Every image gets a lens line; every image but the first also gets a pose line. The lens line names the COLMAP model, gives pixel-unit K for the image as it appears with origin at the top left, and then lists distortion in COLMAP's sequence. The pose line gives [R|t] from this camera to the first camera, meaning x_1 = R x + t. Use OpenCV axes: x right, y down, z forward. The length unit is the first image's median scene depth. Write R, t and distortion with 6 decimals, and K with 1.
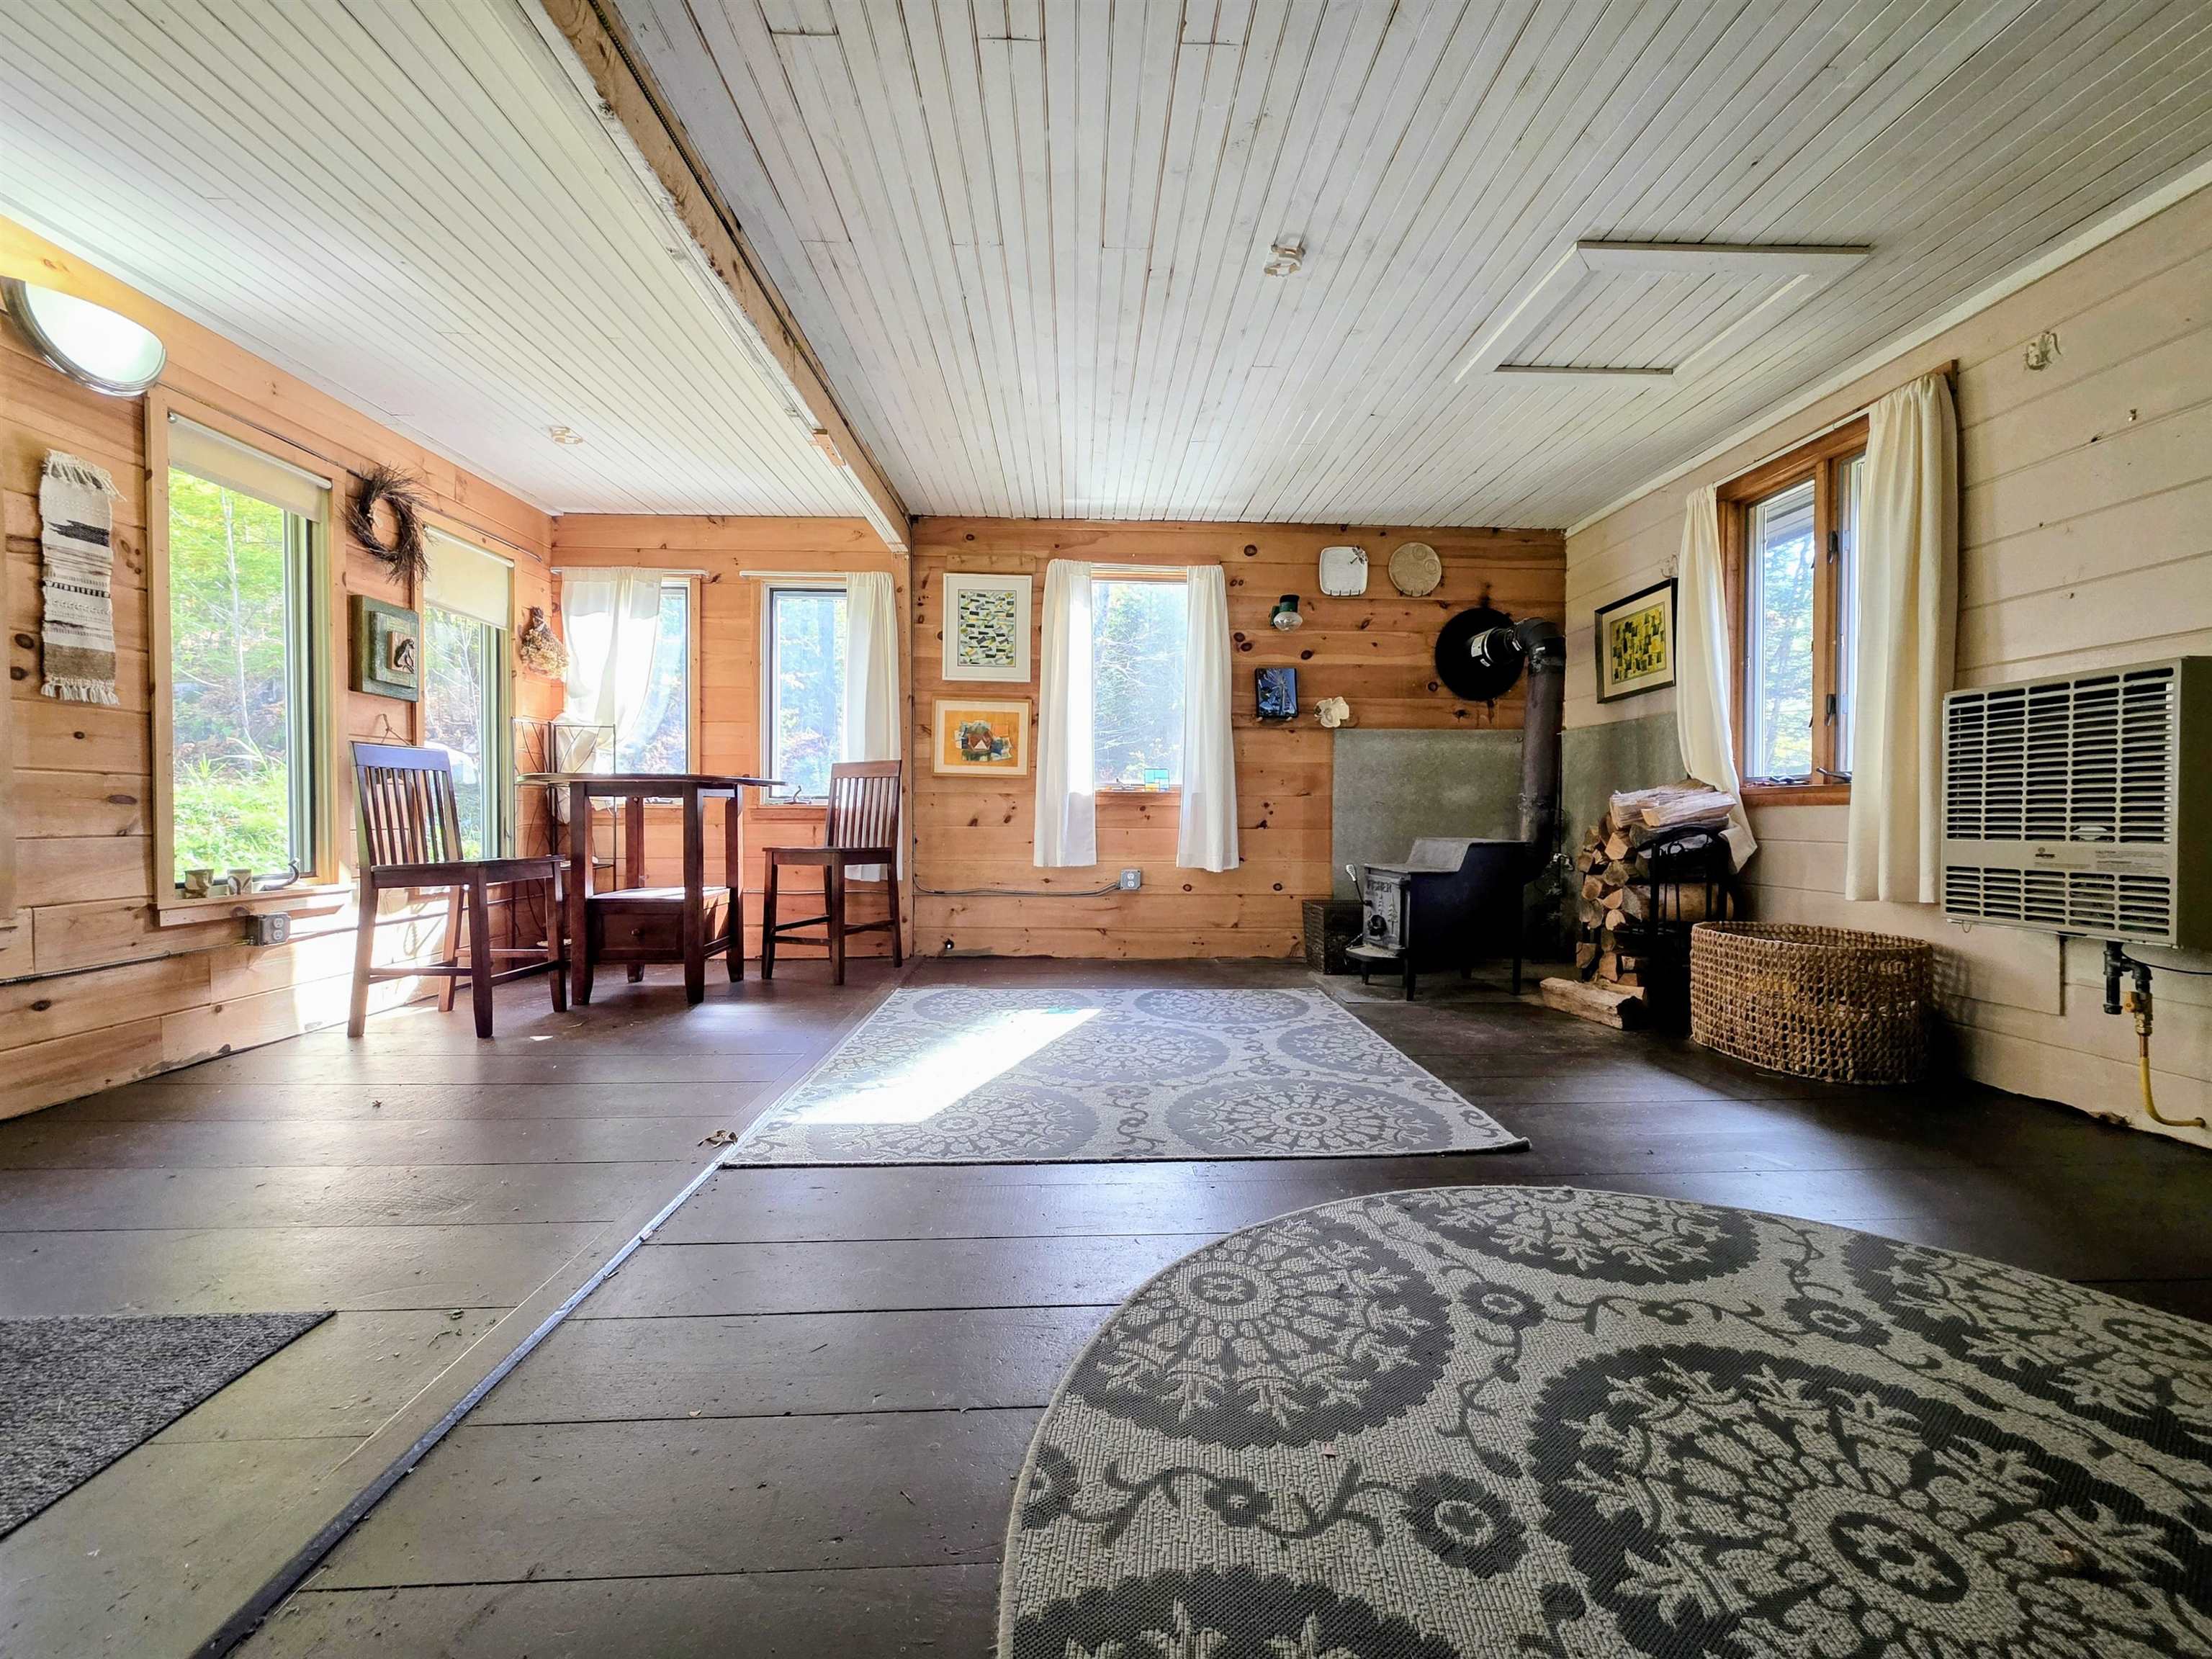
lens RADIAL K [[877.1, 0, 1115.3], [0, 877.1, 825.8], [0, 0, 1]] dist [0.002545, -0.000103]
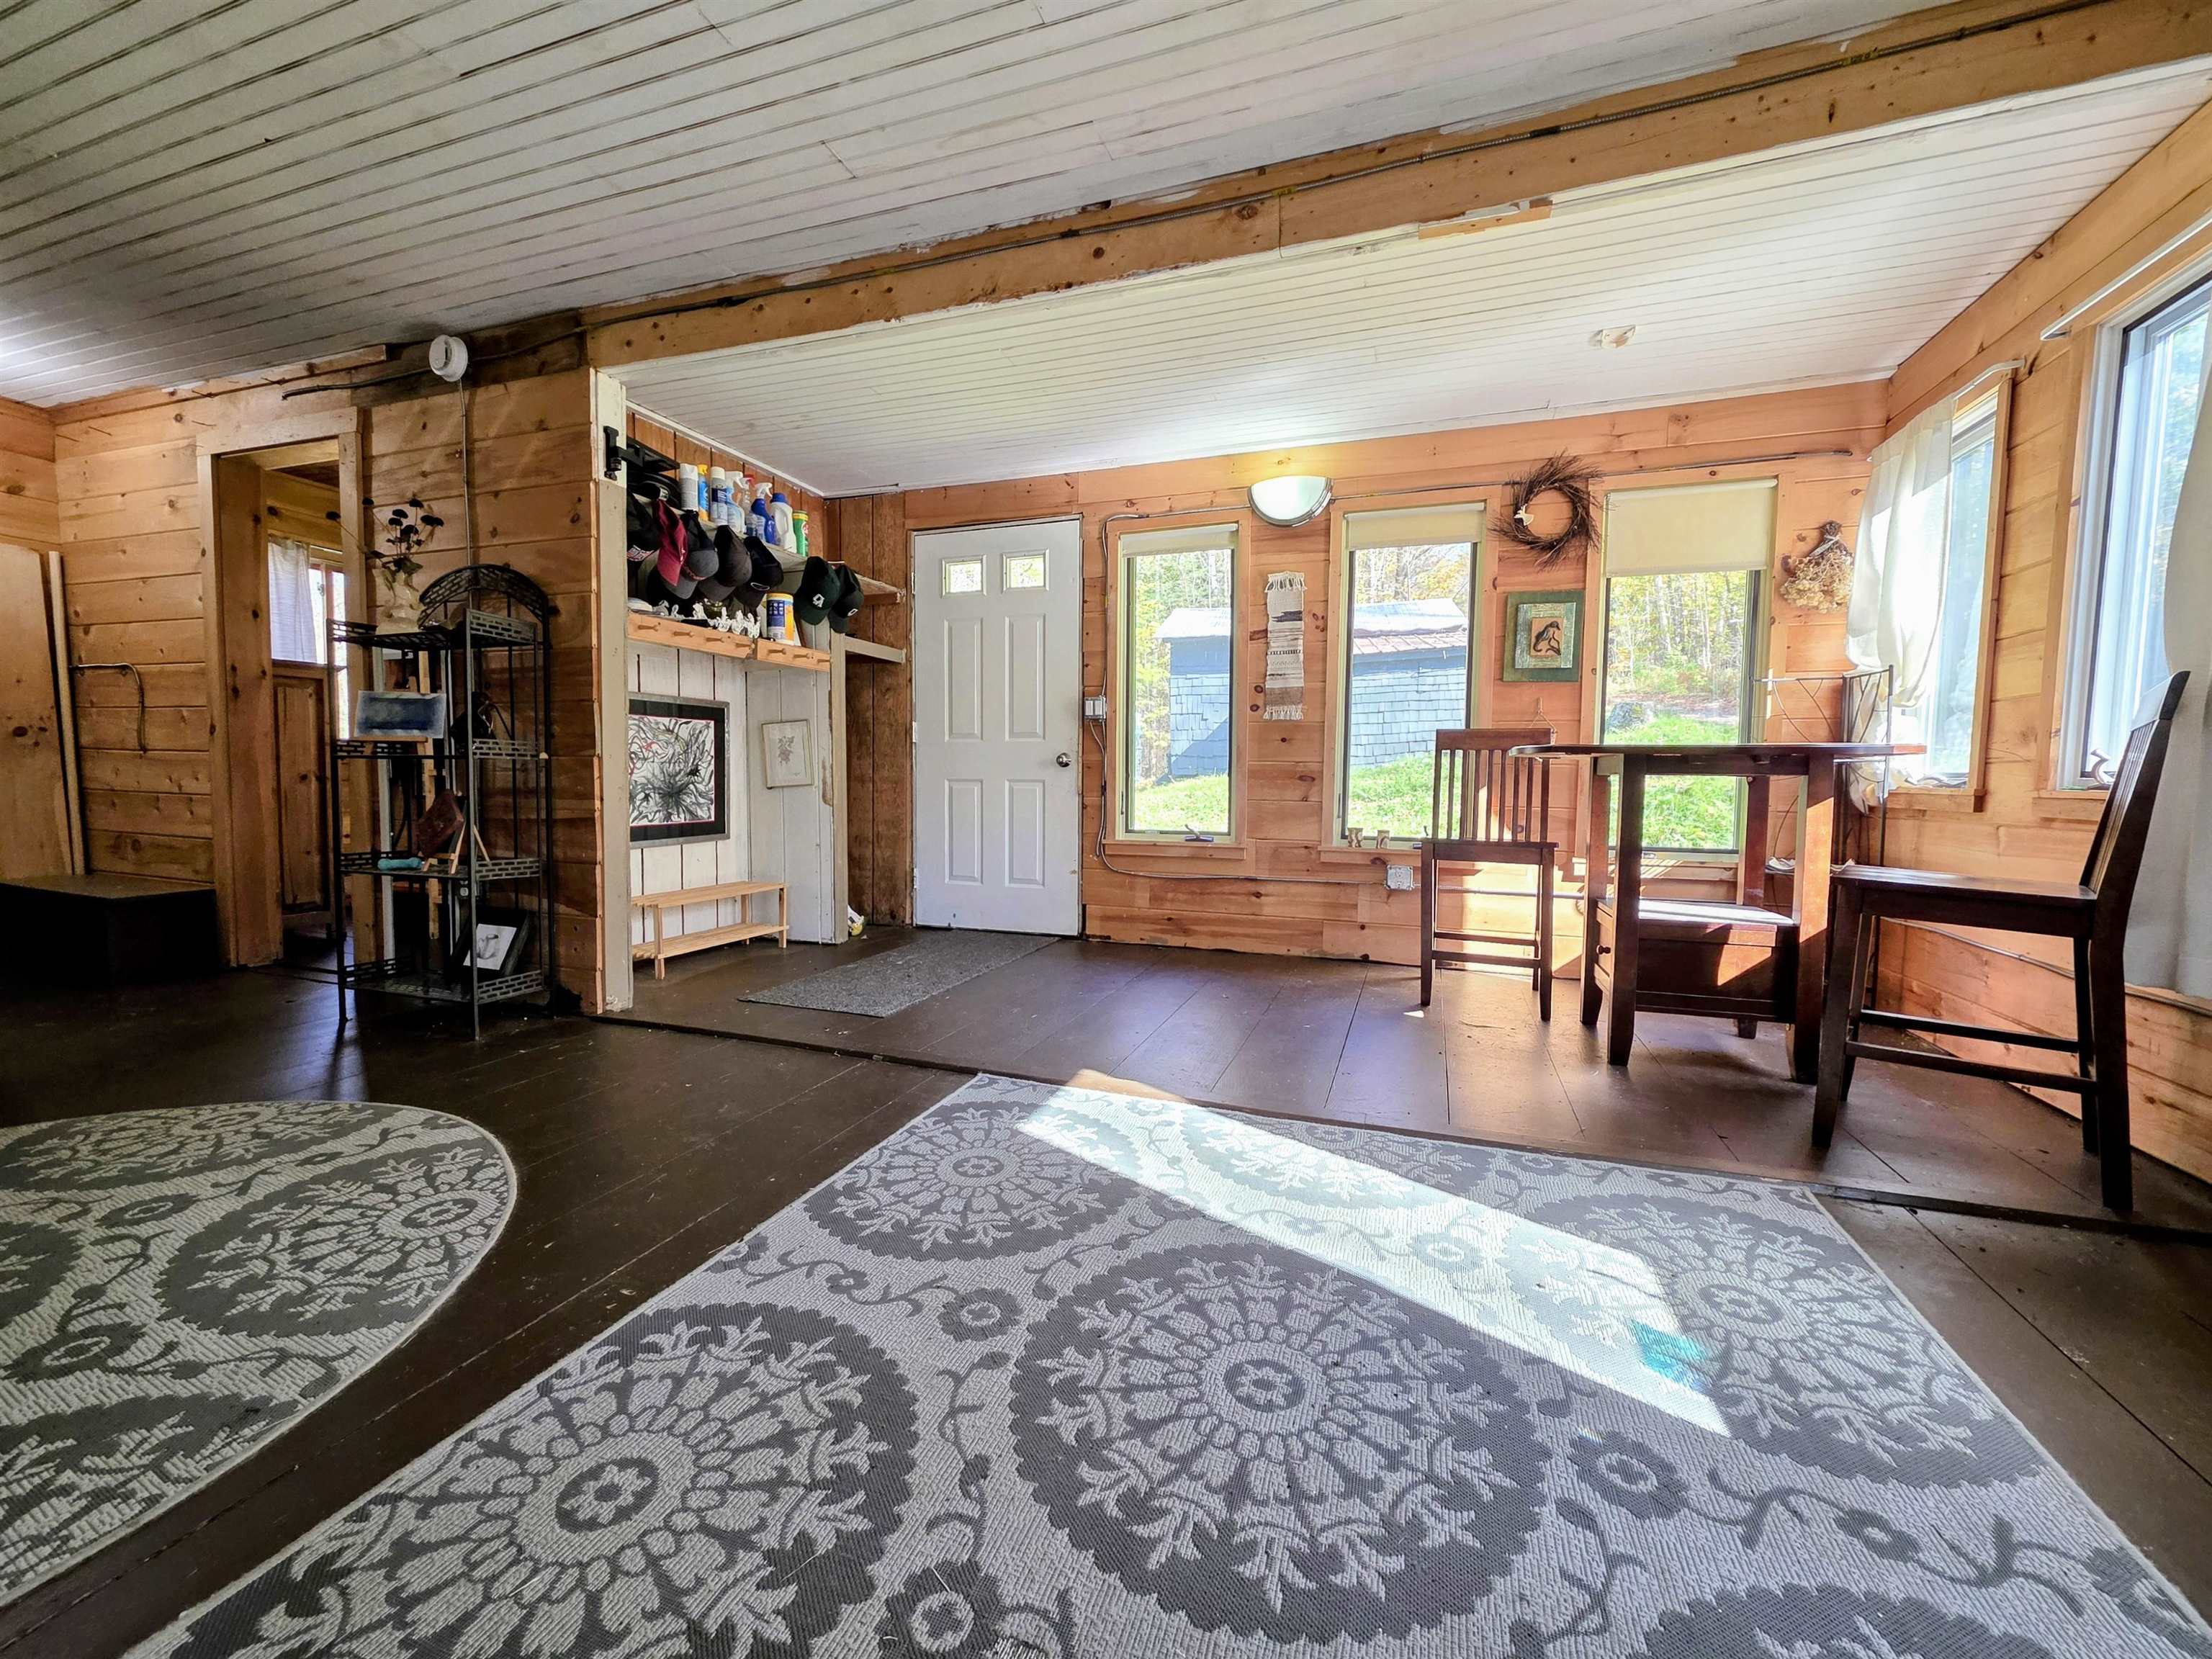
lens RADIAL K [[880.0, 0, 1114.6], [0, 880.0, 825.0], [0, 0, 1]] dist [0.002223, -0.000276]
pose [[-0.372440, 0.046674, -0.926882, 0.350560], [-0.030878, 0.997558, 0.062641, -0.025956], [0.927543, 0.051951, -0.370089, 0.934996]]
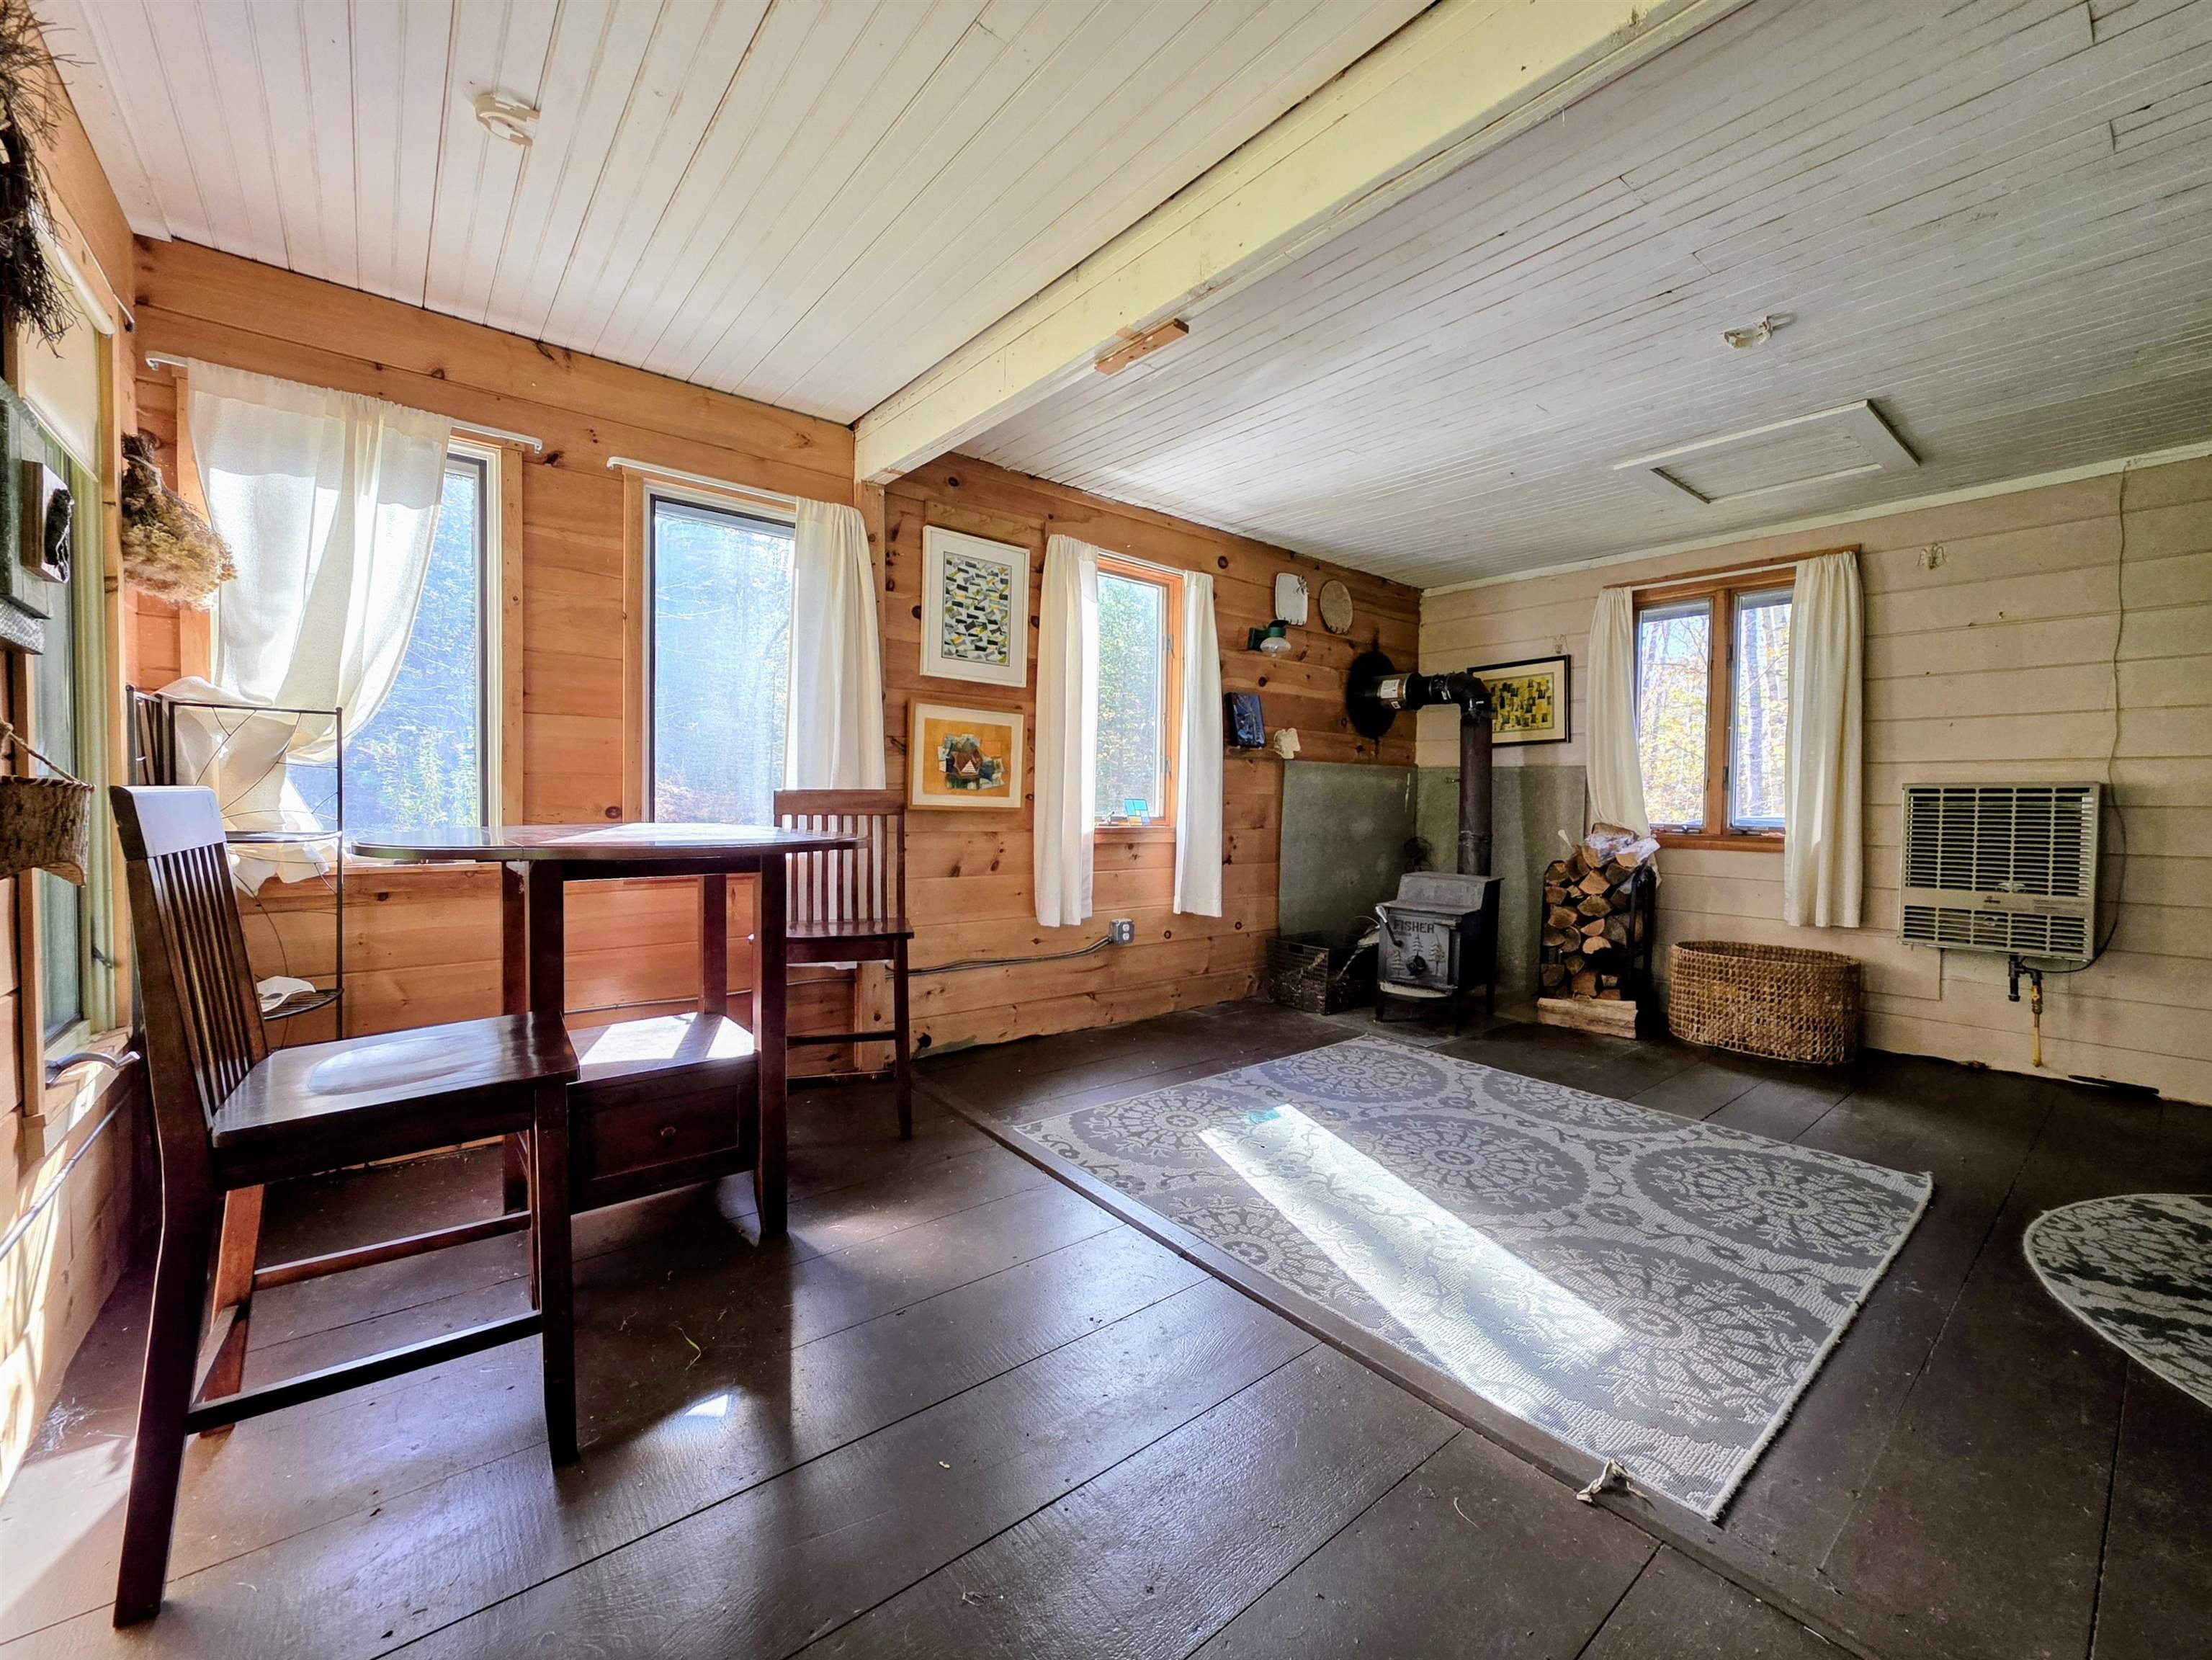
lens RADIAL K [[893.2, 0, 1116.5], [0, 893.2, 826.3], [0, 0, 1]] dist [0.001239, 0.000675]
pose [[0.800318, -0.011211, 0.599471, -0.687907], [-0.002792, 0.999745, 0.022424, -0.080854], [-0.599570, -0.019620, 0.800082, 0.432973]]
